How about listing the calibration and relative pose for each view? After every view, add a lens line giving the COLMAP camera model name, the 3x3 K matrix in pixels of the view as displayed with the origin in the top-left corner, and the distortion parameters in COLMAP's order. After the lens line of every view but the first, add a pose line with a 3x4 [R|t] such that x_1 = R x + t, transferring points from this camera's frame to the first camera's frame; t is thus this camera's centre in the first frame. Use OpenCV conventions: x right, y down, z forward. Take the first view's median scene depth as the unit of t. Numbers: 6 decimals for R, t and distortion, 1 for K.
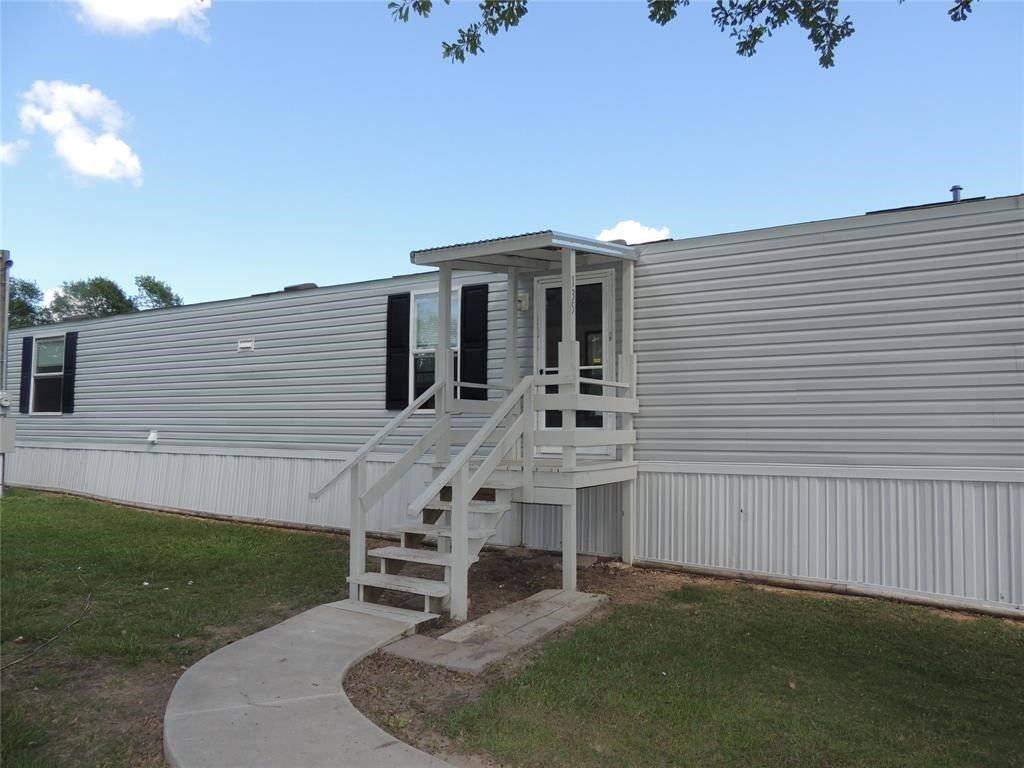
lens RADIAL K [[729.2, 0, 512.0], [0, 729.2, 384.0], [0, 0, 1]] dist [-0.008435, -0.003477]
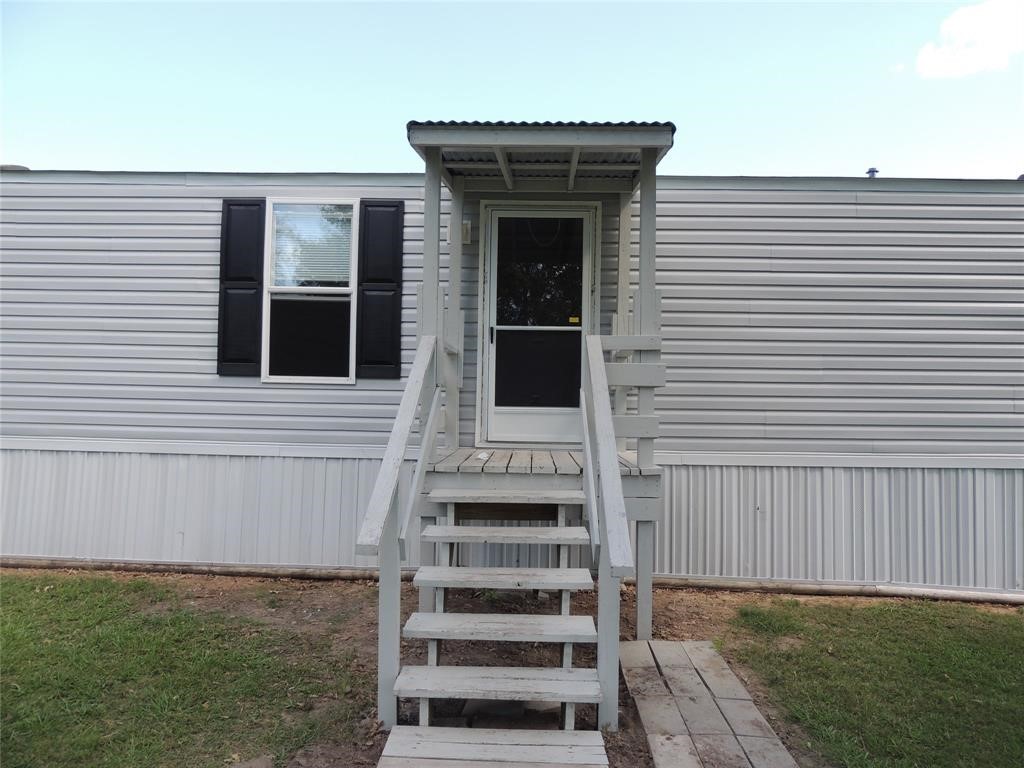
lens RADIAL K [[729.2, 0, 512.0], [0, 729.2, 384.0], [0, 0, 1]] dist [-0.008435, -0.003477]
pose [[0.870338, 0.021180, 0.491999, -0.317225], [-0.043056, 0.998522, 0.033180, 0.012454], [-0.490569, -0.050061, 0.869963, 0.368431]]
